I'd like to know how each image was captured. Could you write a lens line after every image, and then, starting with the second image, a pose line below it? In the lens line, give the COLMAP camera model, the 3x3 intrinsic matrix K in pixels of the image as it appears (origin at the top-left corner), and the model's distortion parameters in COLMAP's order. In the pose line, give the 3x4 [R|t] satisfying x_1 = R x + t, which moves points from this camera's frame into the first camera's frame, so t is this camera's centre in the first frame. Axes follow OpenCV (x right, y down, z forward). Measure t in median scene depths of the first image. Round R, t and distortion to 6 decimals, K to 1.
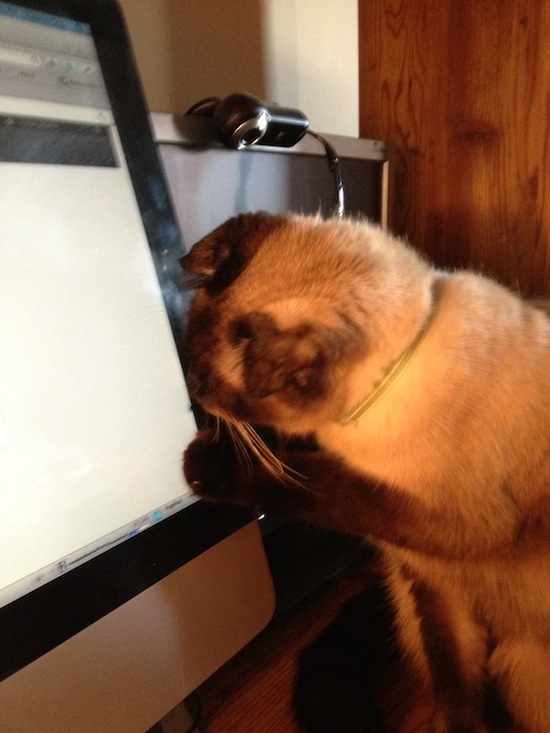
lens RADIAL K [[714.6, 0, 285.2], [0, 714.6, 368.1], [0, 0, 1]] dist [0.123245, -0.231026]
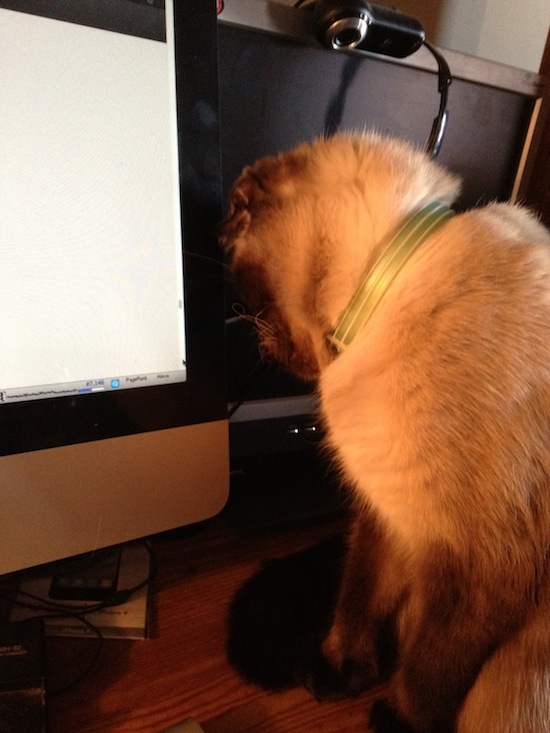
lens RADIAL K [[714.6, 0, 285.2], [0, 714.6, 368.1], [0, 0, 1]] dist [0.123245, -0.231026]
pose [[0.926229, 0.269578, -0.263492, 0.243597], [-0.241181, 0.960990, 0.135385, -0.015522], [0.289710, -0.061849, 0.955114, 0.046681]]
